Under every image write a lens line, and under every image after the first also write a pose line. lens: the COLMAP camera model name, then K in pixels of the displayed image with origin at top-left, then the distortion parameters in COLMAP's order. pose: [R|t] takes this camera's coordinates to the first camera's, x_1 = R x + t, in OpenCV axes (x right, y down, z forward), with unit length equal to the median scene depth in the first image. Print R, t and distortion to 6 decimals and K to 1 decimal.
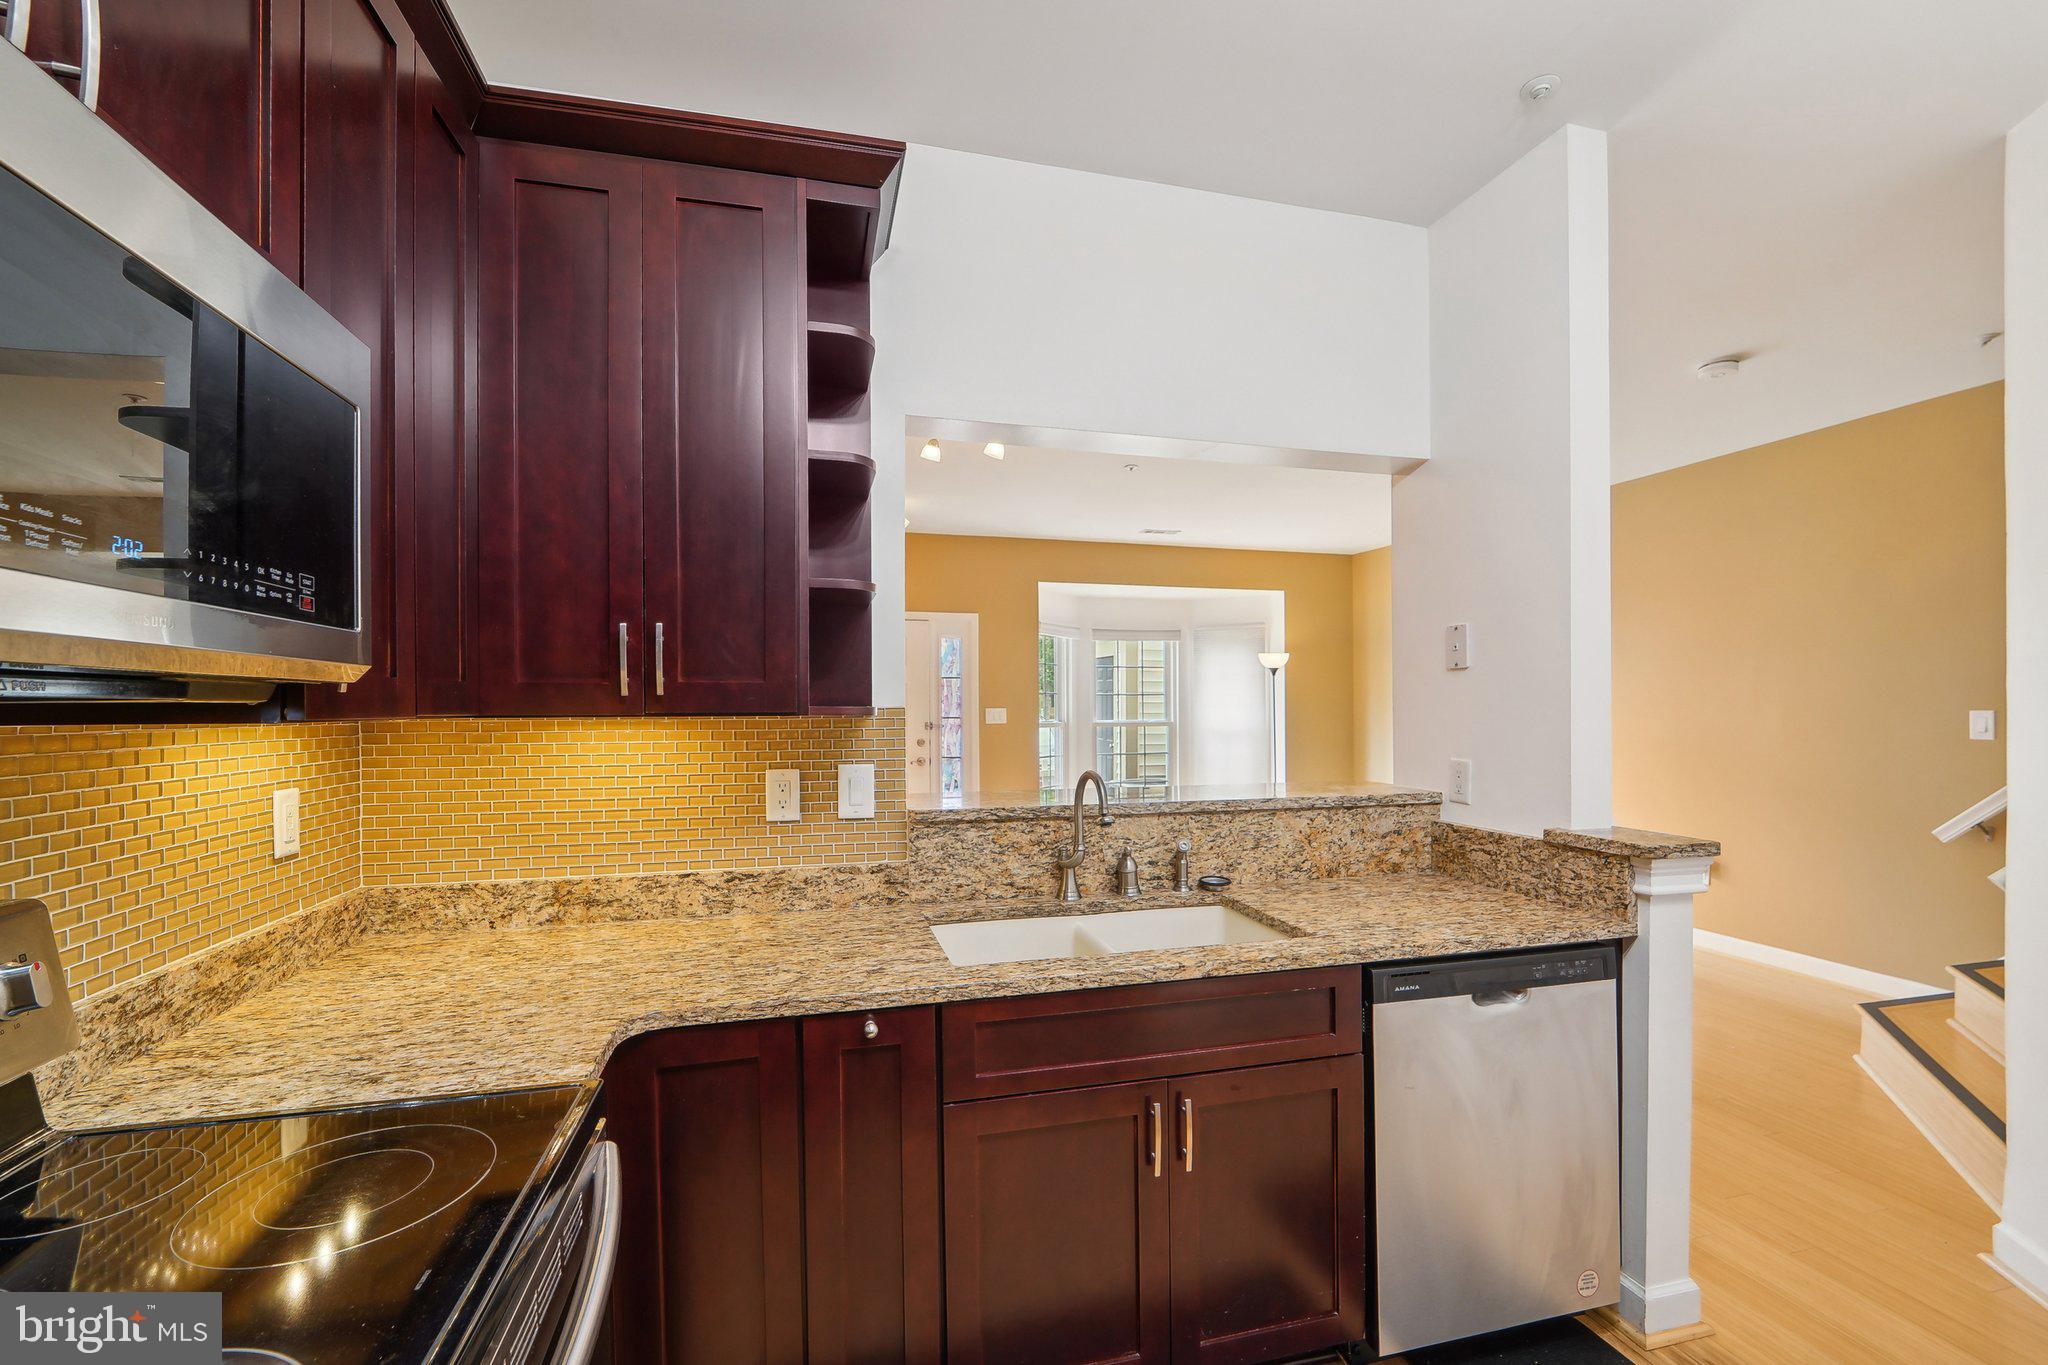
lens RADIAL K [[846.3, 0, 1048.0], [0, 846.3, 710.5], [0, 0, 1]] dist [-0.011822, 0.000260]
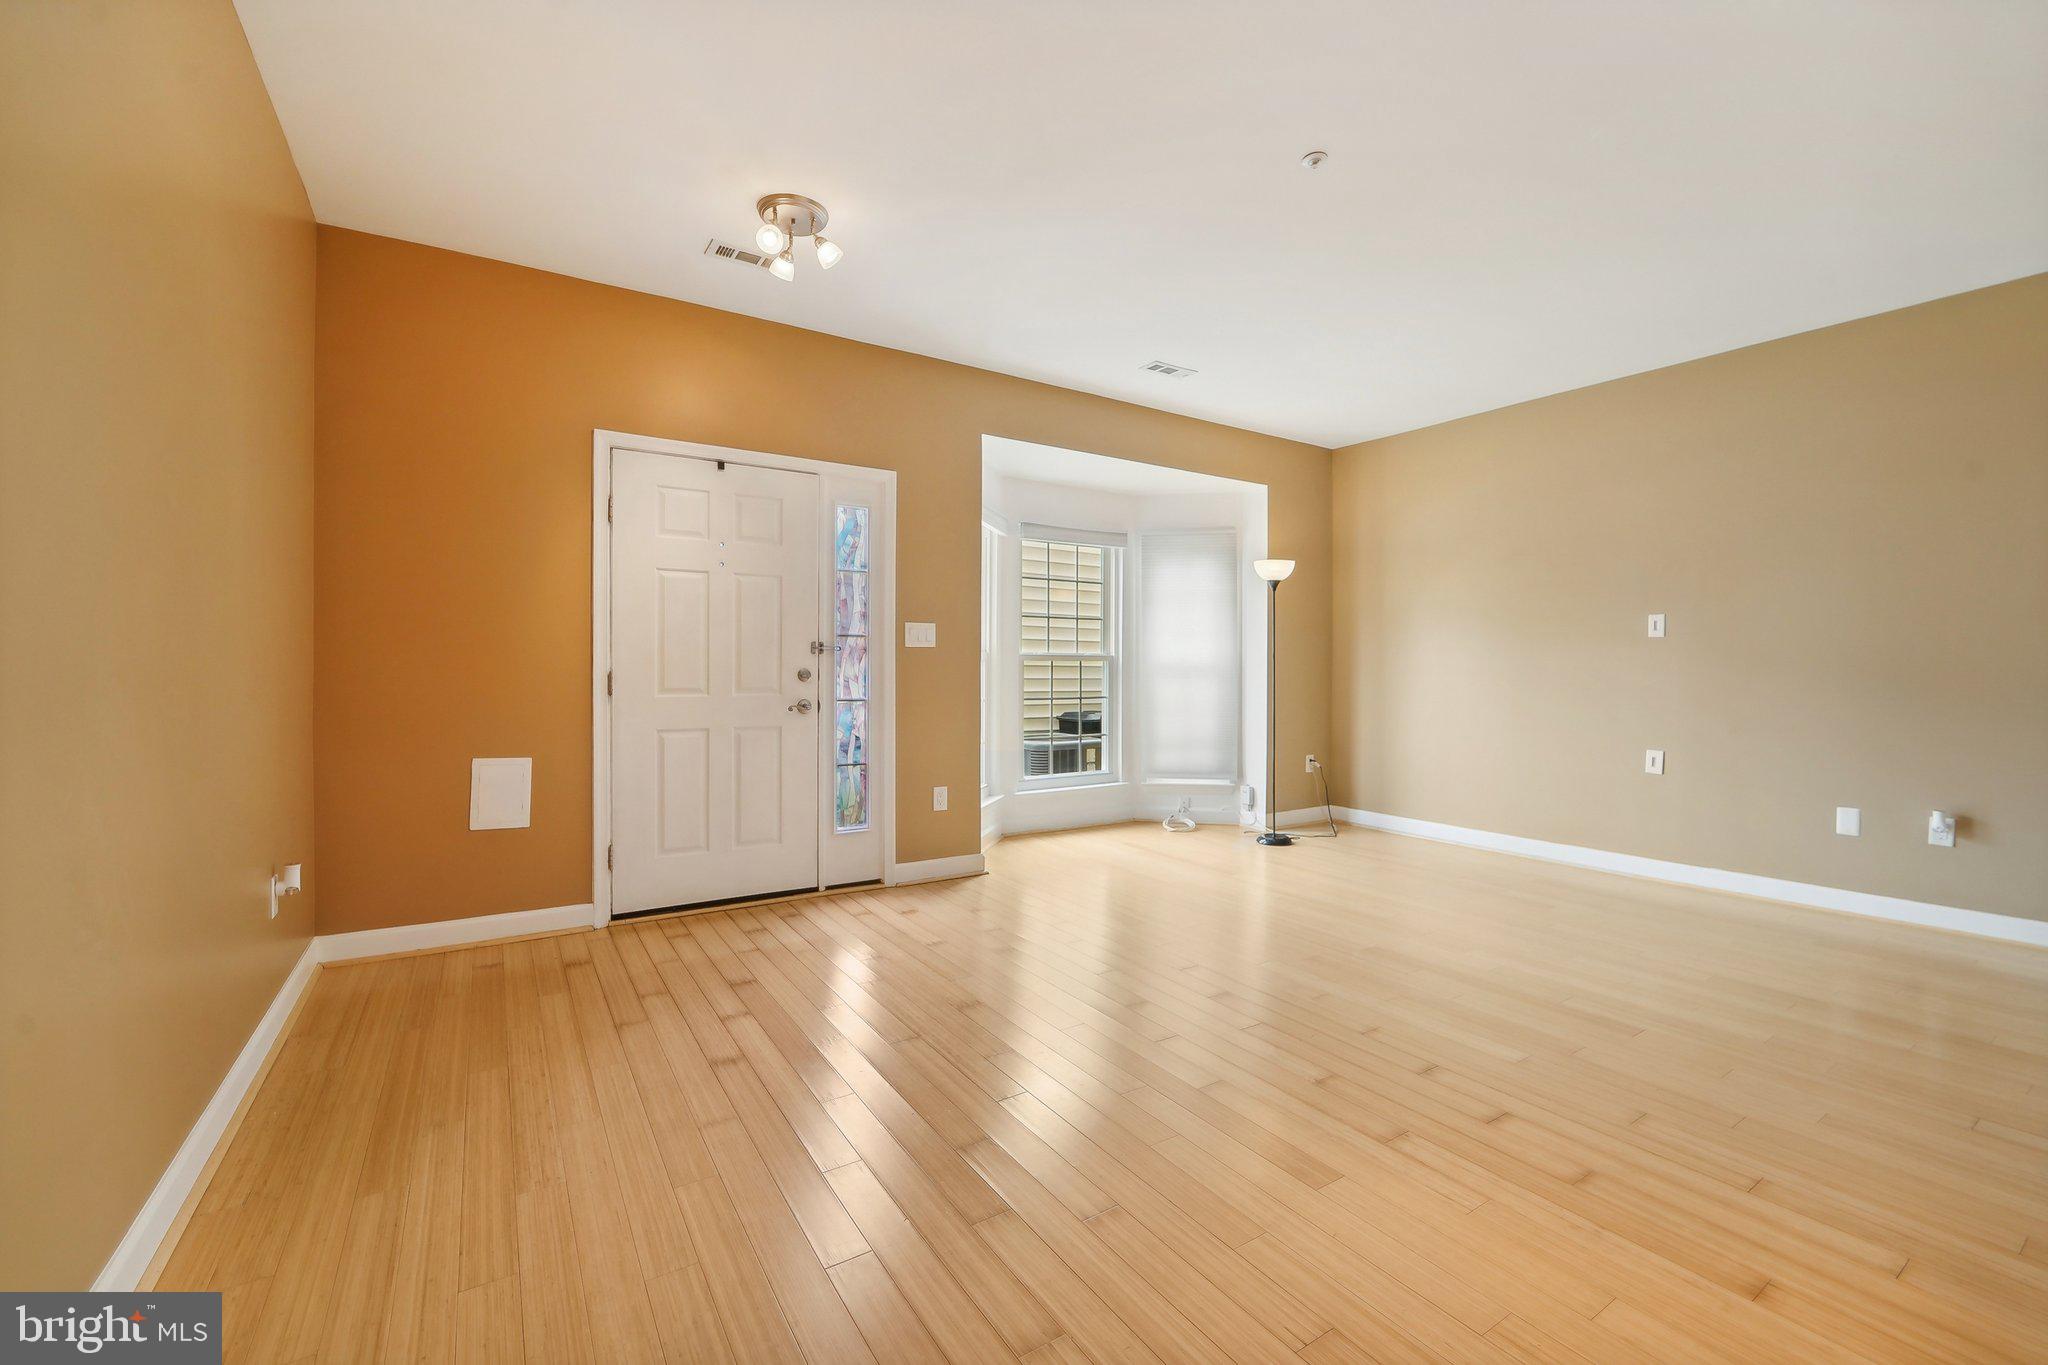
lens RADIAL K [[846.3, 0, 1035.3], [0, 846.3, 670.1], [0, 0, 1]] dist [-0.011822, 0.000260]
pose [[0.951680, 0.005613, 0.307039, -0.612200], [-0.003842, 0.999972, -0.006375, 0.128932], [-0.307066, 0.004887, 0.951676, 1.285434]]
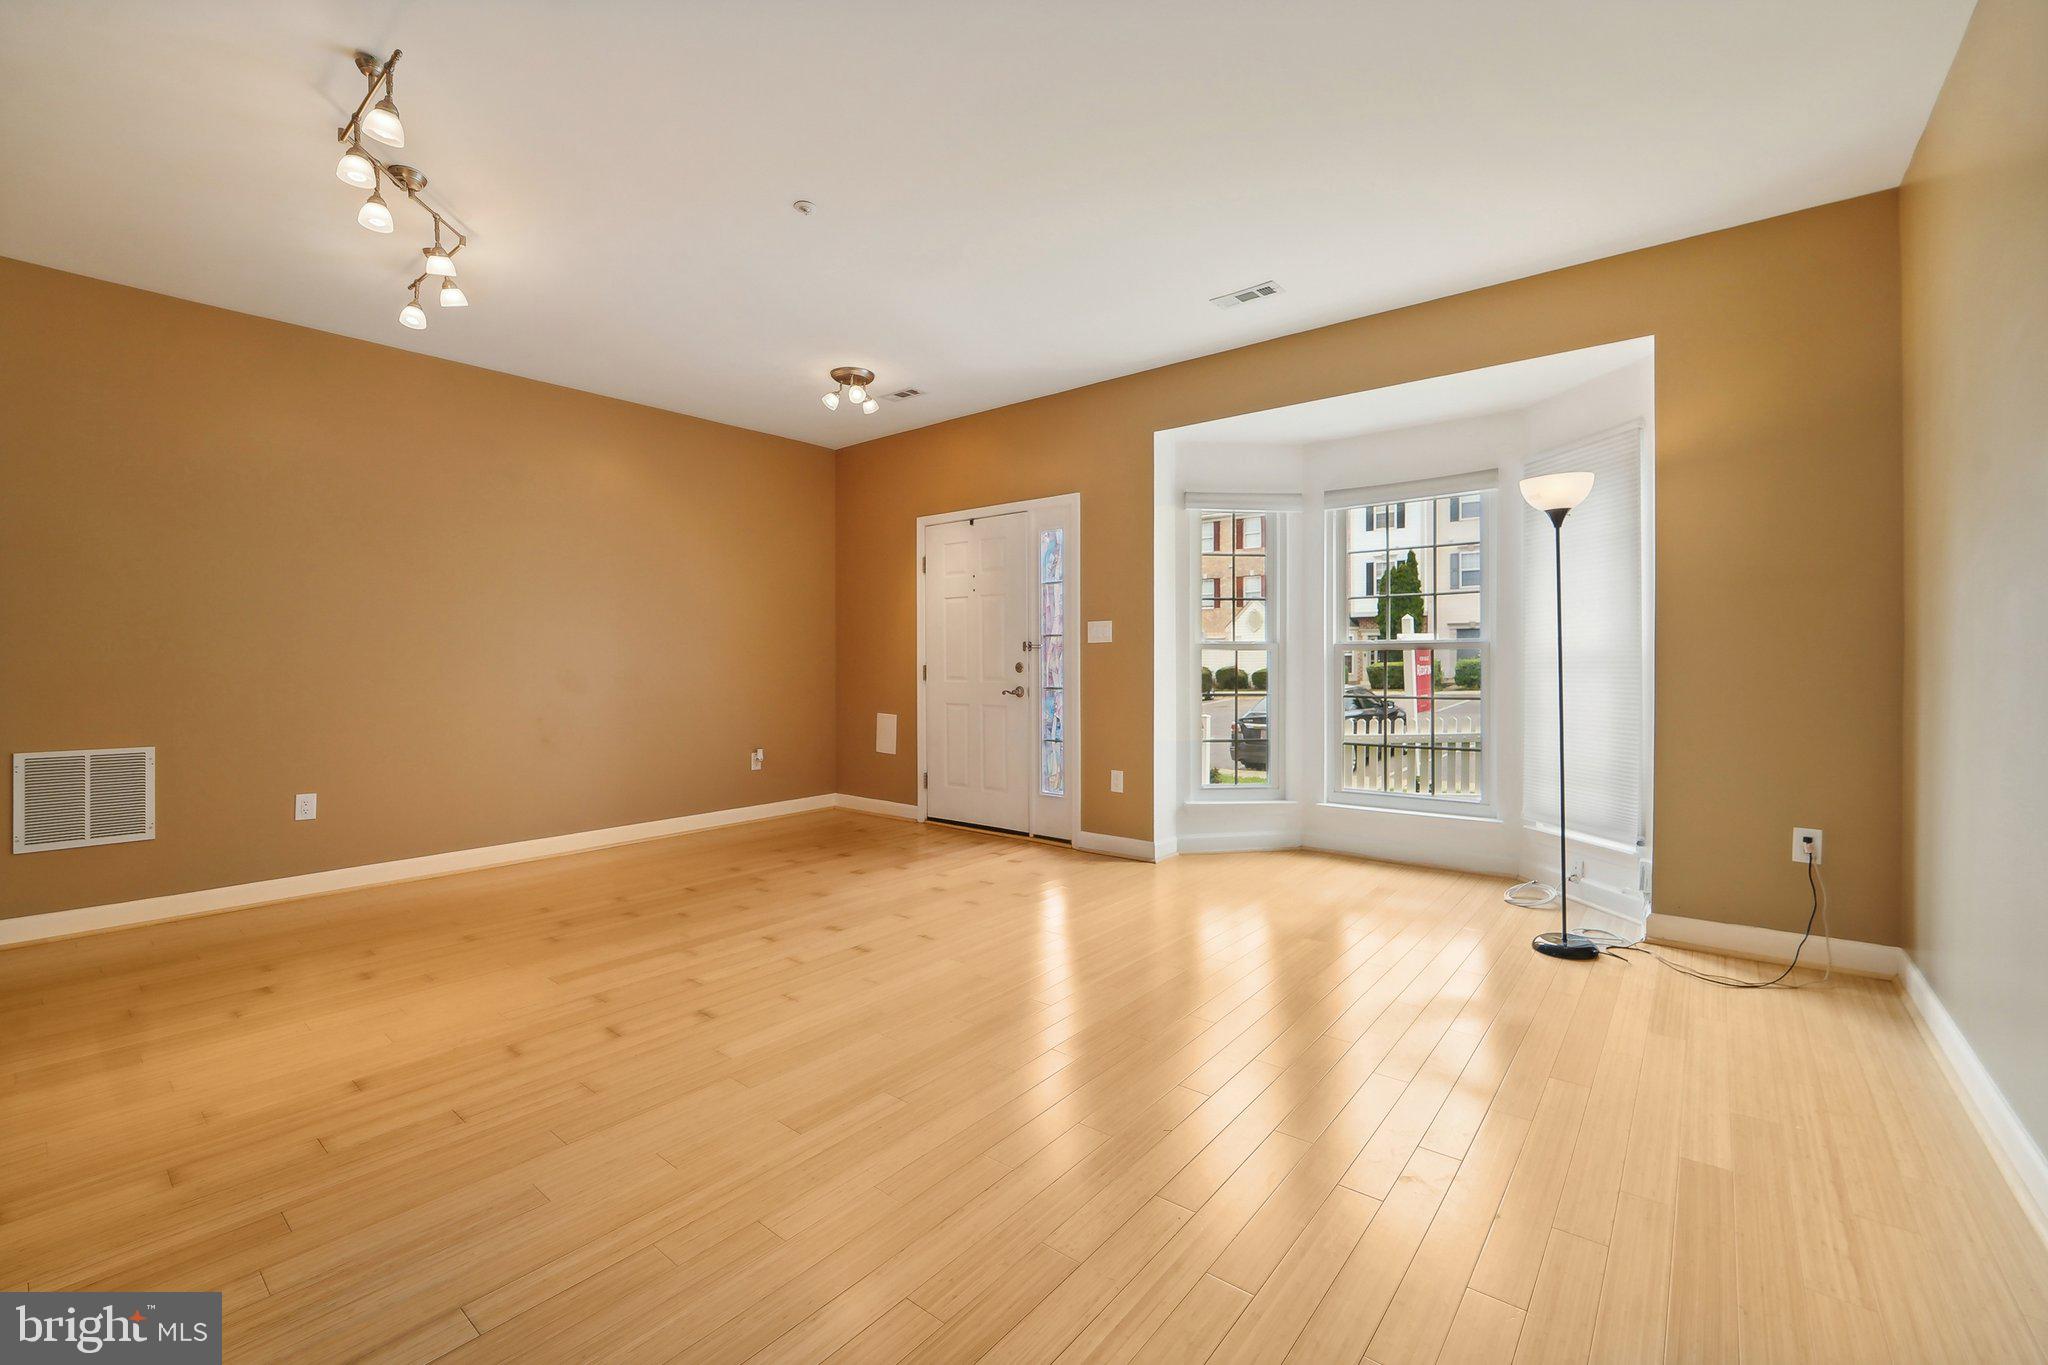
lens RADIAL K [[846.3, 0, 1038.8], [0, 846.3, 664.3], [0, 0, 1]] dist [-0.011822, 0.000260]
pose [[0.590729, 0.001454, -0.806869, 1.701744], [-0.002622, 0.999997, -0.000118, 0.119470], [0.806866, 0.002185, 0.590731, 1.881259]]
